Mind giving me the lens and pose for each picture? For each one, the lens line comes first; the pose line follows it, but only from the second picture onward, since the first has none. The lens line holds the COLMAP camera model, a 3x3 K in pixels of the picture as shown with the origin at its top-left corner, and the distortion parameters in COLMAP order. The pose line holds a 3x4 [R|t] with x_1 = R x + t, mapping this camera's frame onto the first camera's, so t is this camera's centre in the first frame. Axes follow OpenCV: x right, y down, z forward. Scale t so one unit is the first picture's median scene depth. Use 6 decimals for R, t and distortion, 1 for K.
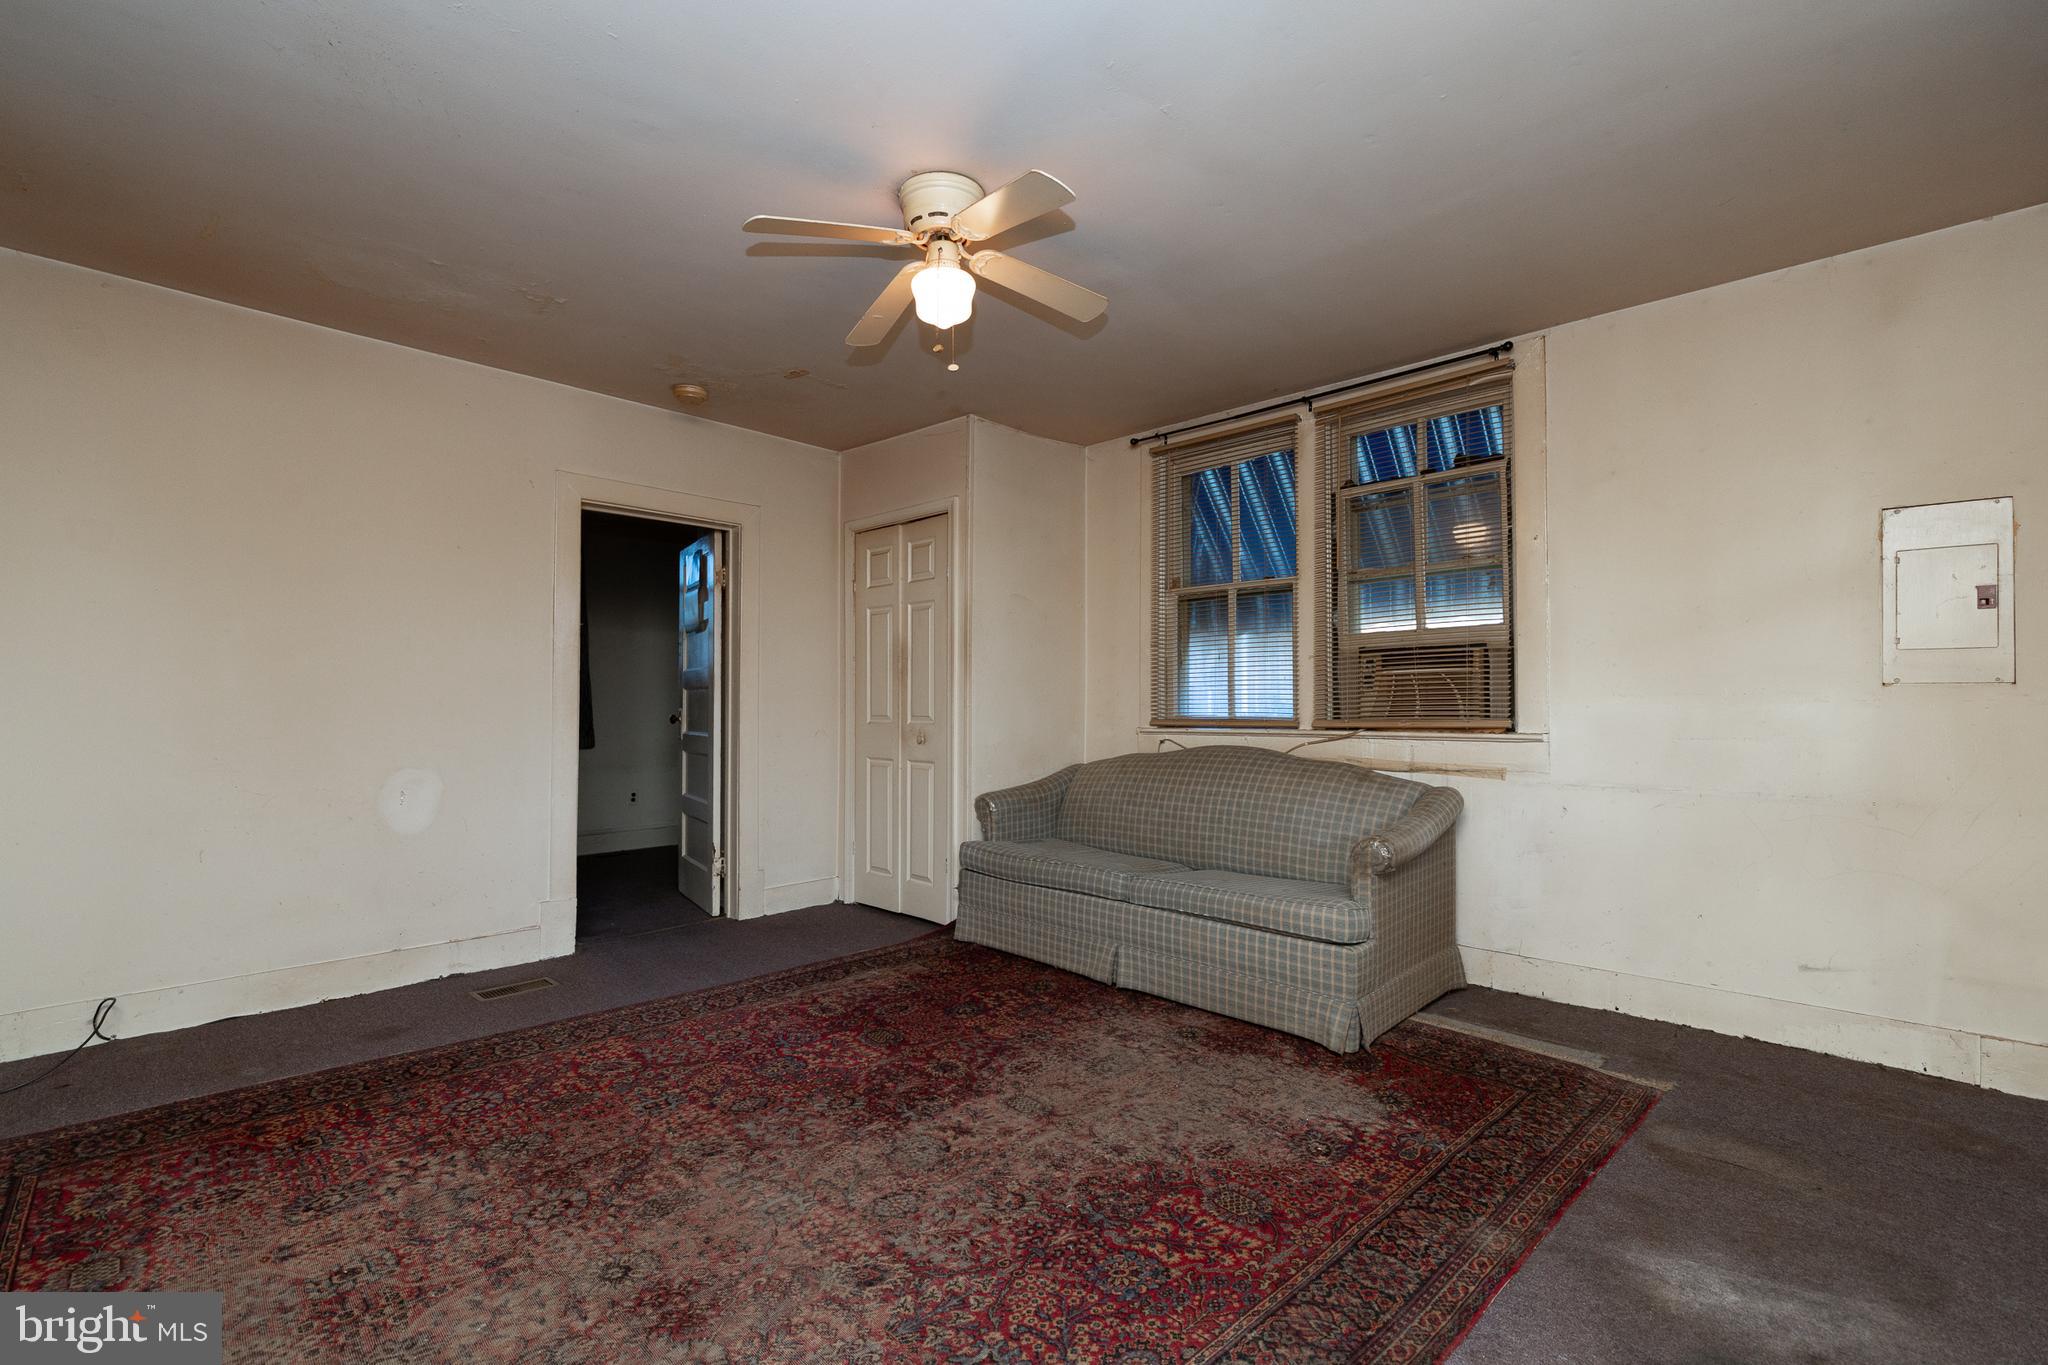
lens RADIAL K [[897.5, 0, 1014.4], [0, 897.5, 682.6], [0, 0, 1]] dist [0.000010, 0.000556]
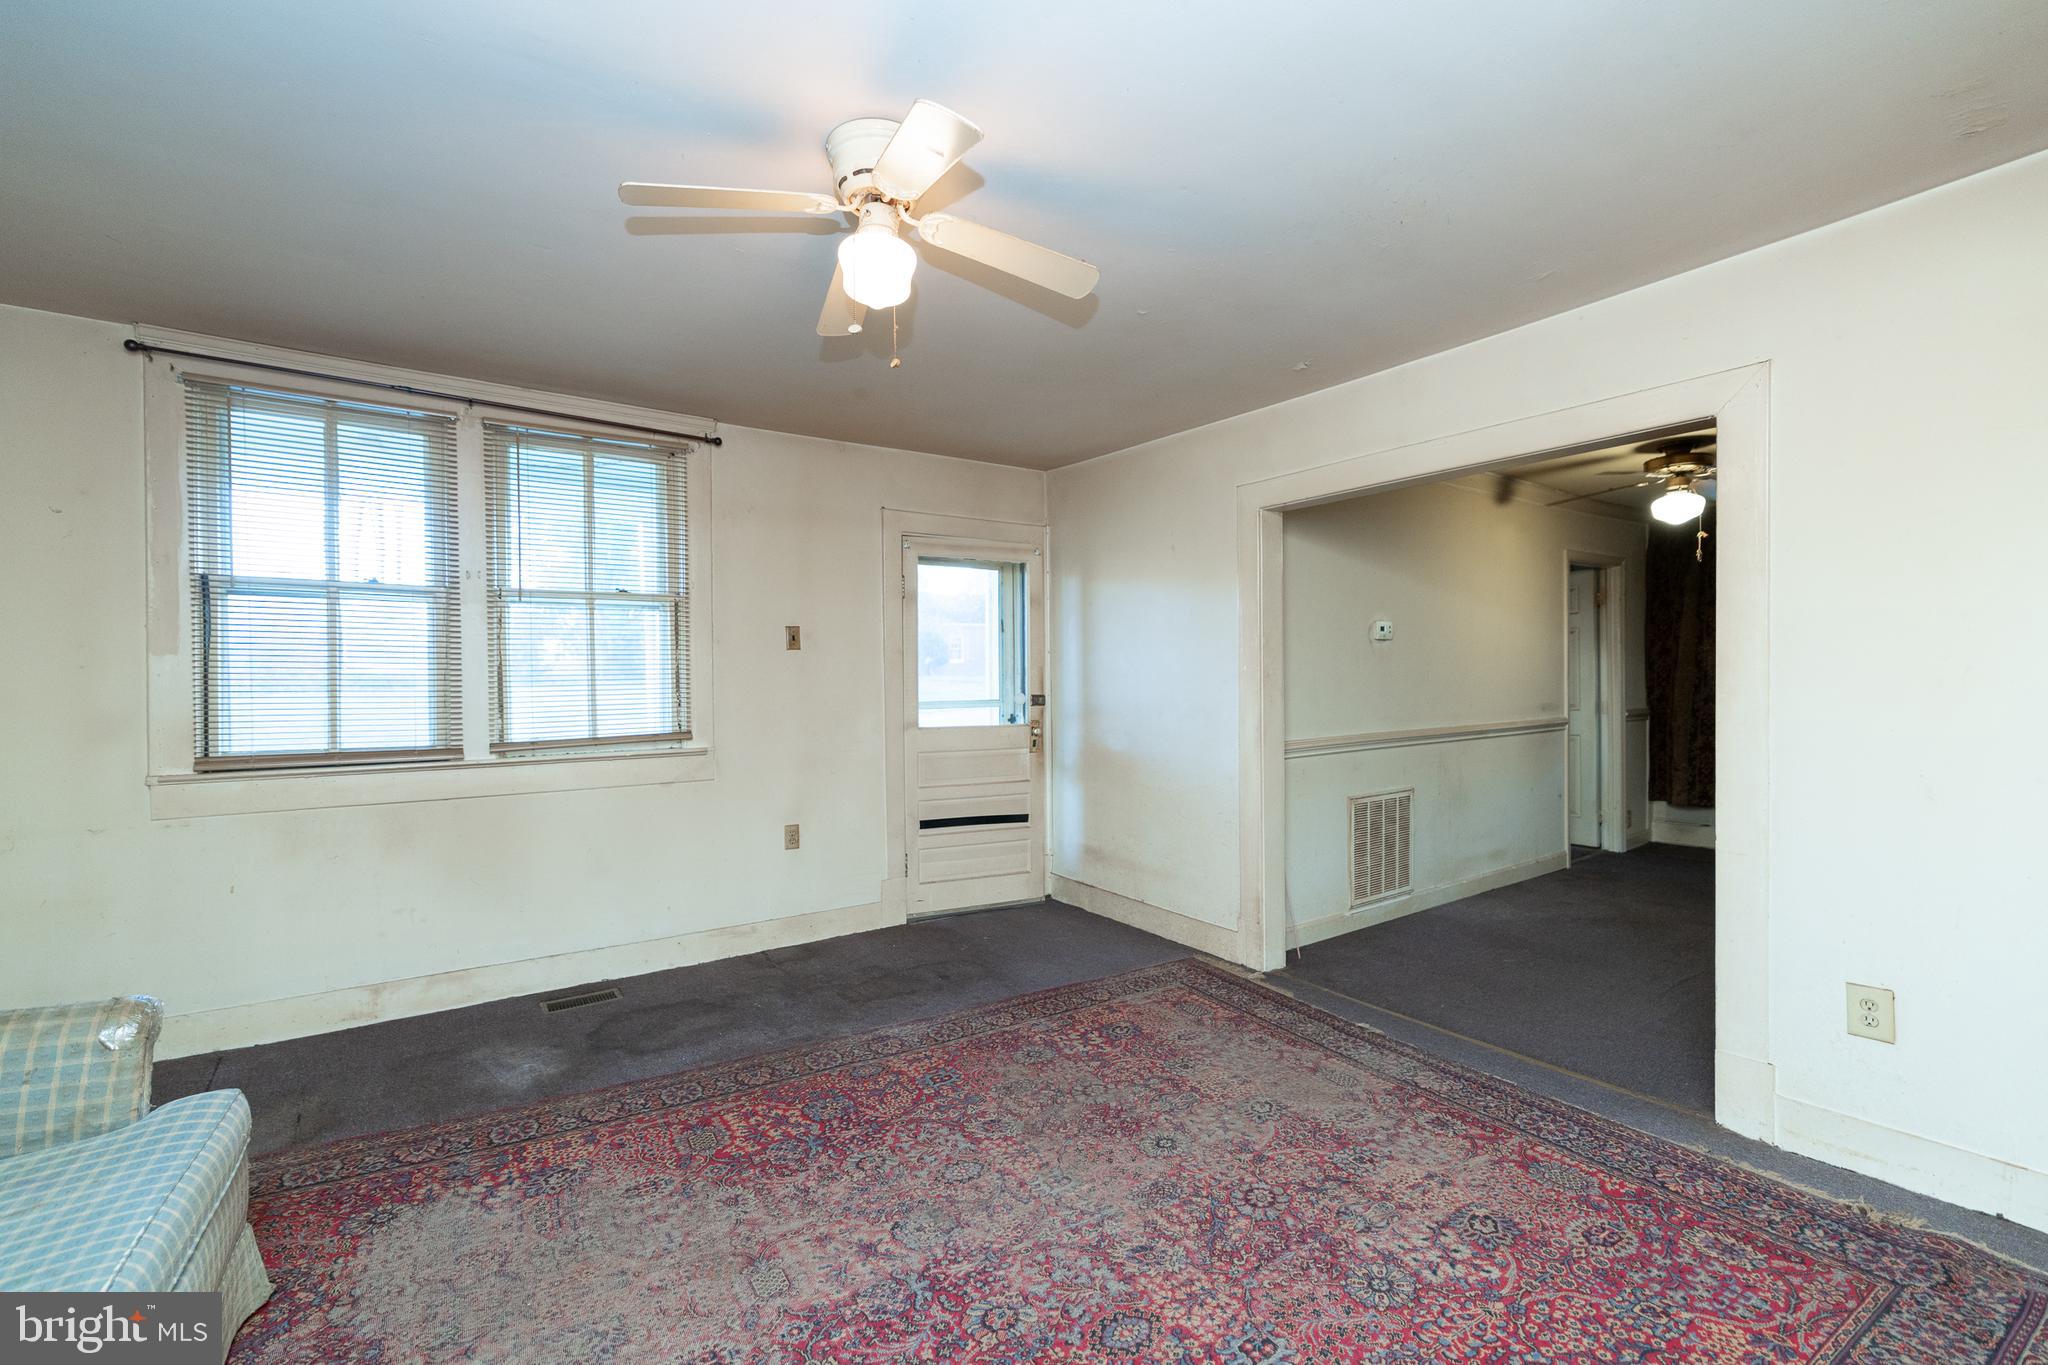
lens RADIAL K [[878.2, 0, 1024.0], [0, 878.2, 680.4], [0, 0, 1]] dist [0.000045, -0.000041]
pose [[-0.979866, 0.006184, 0.199562, -0.356847], [0.002020, 0.999776, -0.021060, -0.032502], [-0.199648, -0.020233, -0.979659, 1.704229]]
